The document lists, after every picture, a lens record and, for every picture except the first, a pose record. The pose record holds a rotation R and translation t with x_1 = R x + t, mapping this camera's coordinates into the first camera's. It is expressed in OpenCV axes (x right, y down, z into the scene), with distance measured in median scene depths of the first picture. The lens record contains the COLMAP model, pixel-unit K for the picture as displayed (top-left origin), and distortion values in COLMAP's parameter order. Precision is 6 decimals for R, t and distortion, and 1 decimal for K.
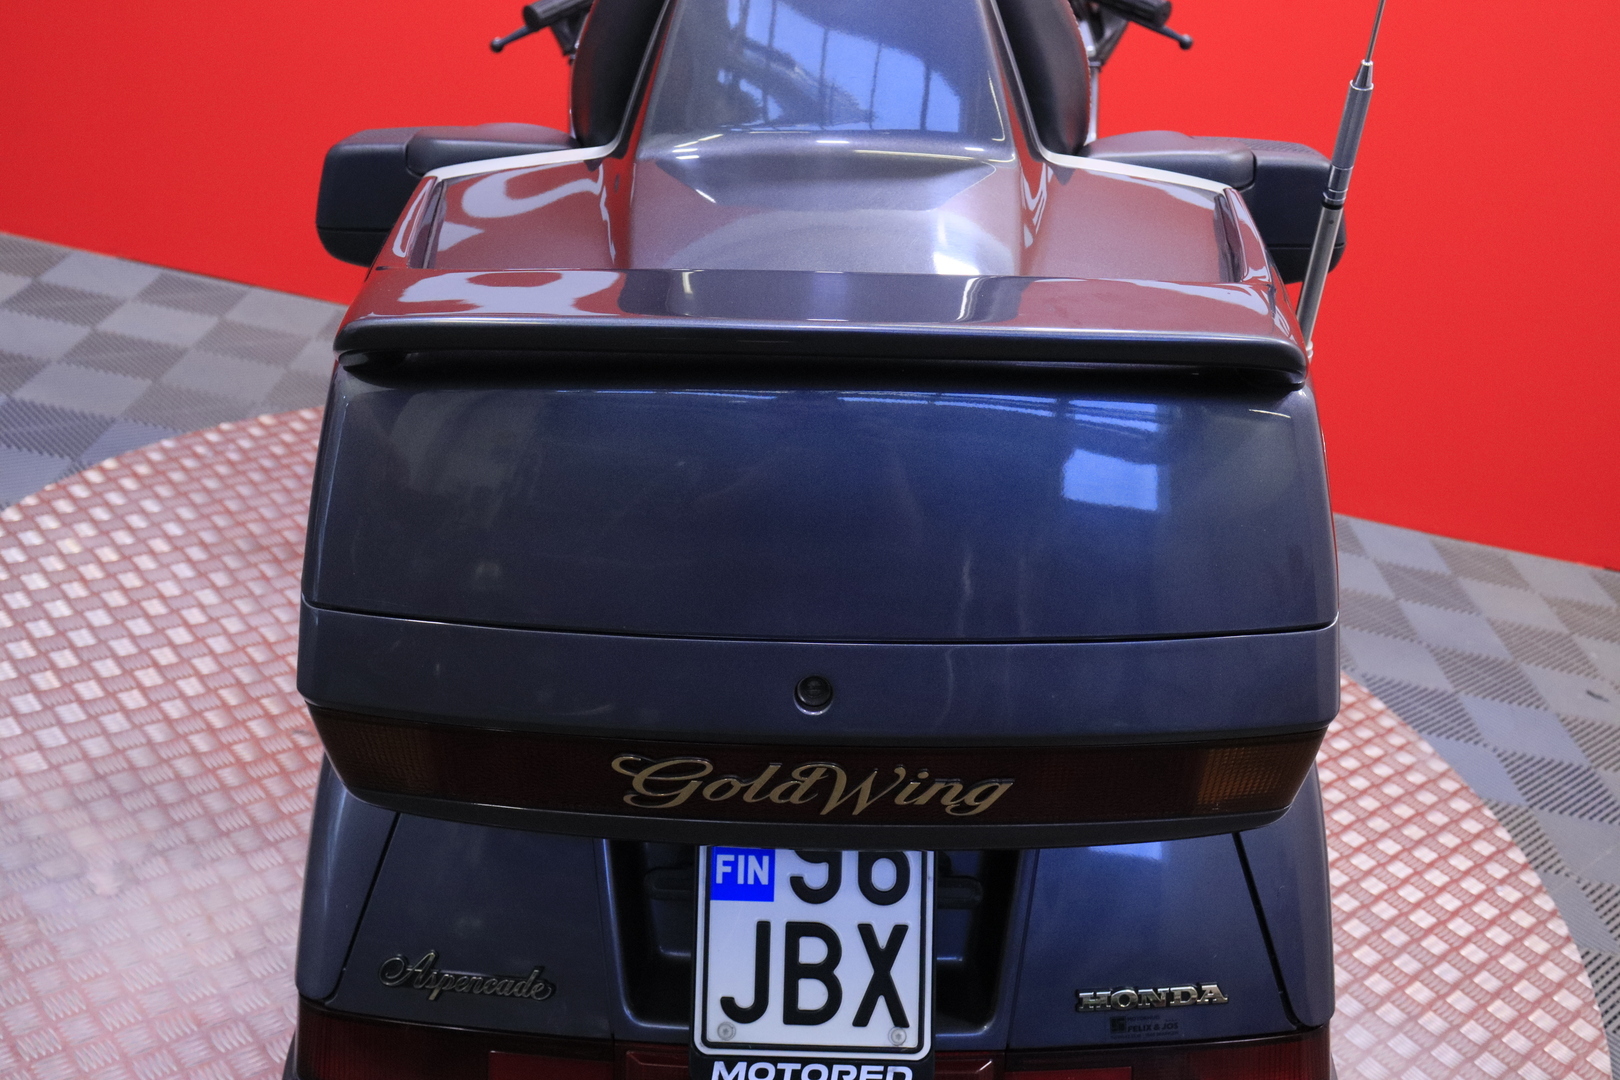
lens RADIAL K [[1837.5, 0, 795.4], [0, 1837.5, 539.1], [0, 0, 1]] dist [-0.039081, 0.000000]
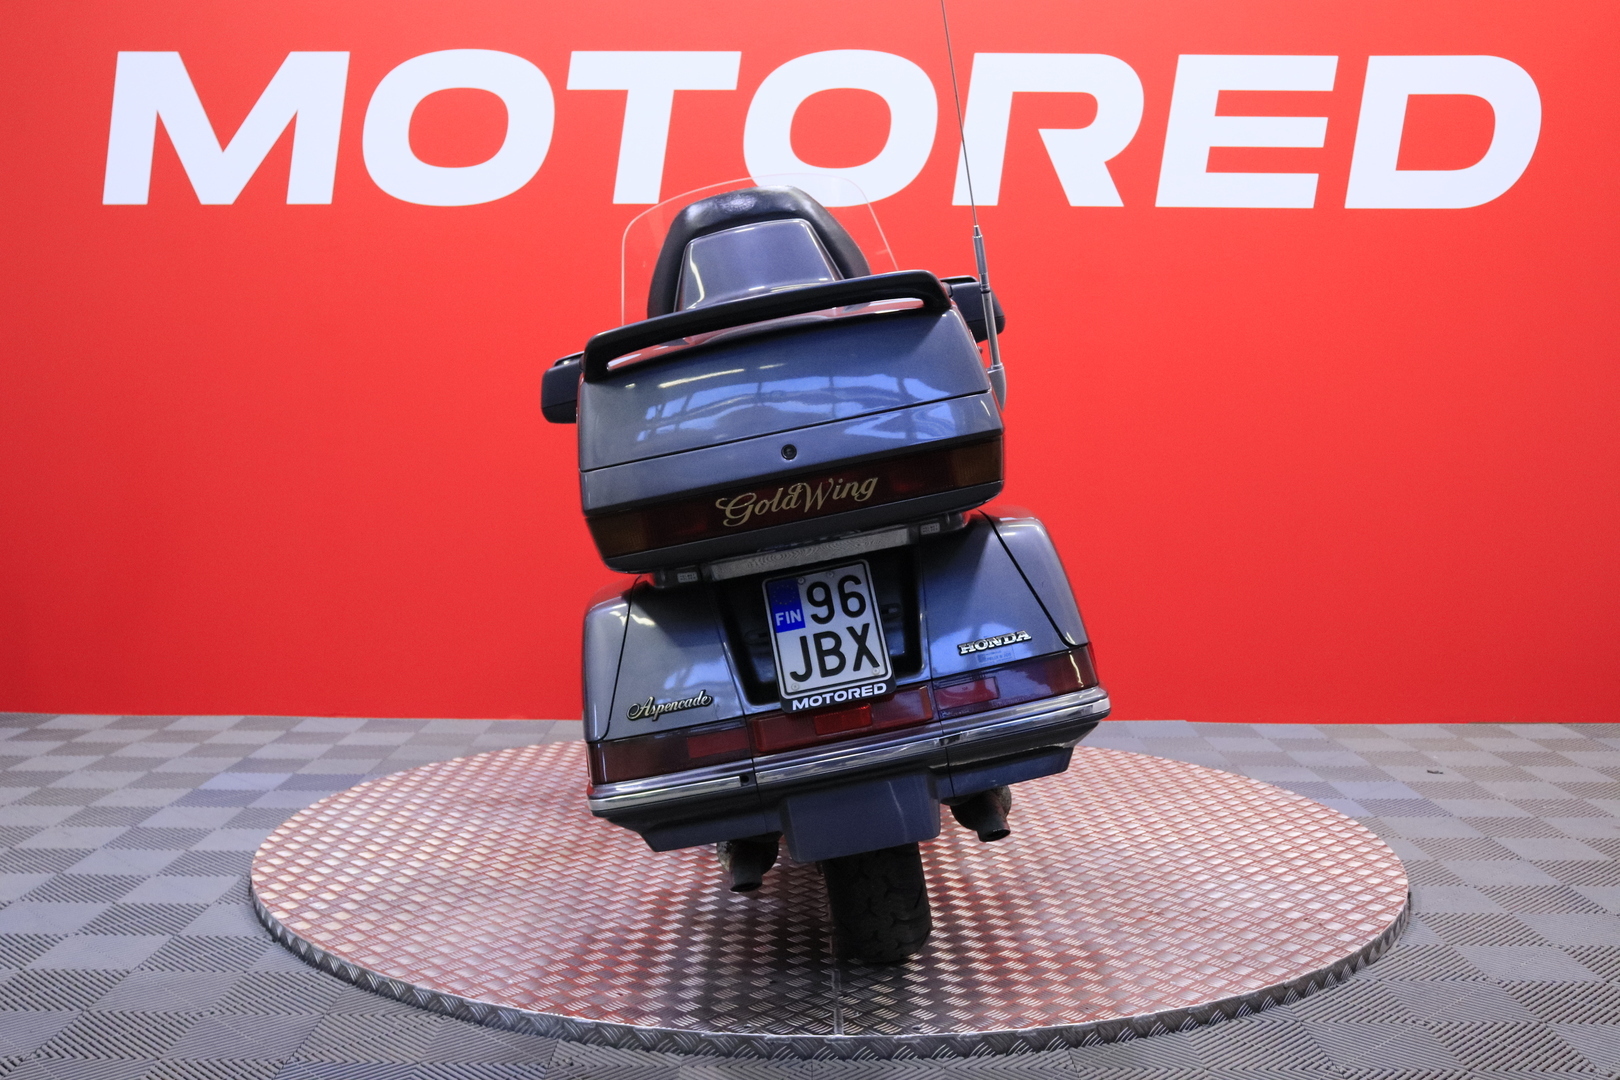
lens RADIAL K [[1837.5, 0, 816.8], [0, 1837.5, 539.5], [0, 0, 1]] dist [-0.039081, 0.000000]
pose [[0.978000, -0.206912, 0.026505, -0.034834], [0.203951, 0.921754, -0.329808, 0.814285], [0.043810, 0.327959, 0.943676, -1.048737]]
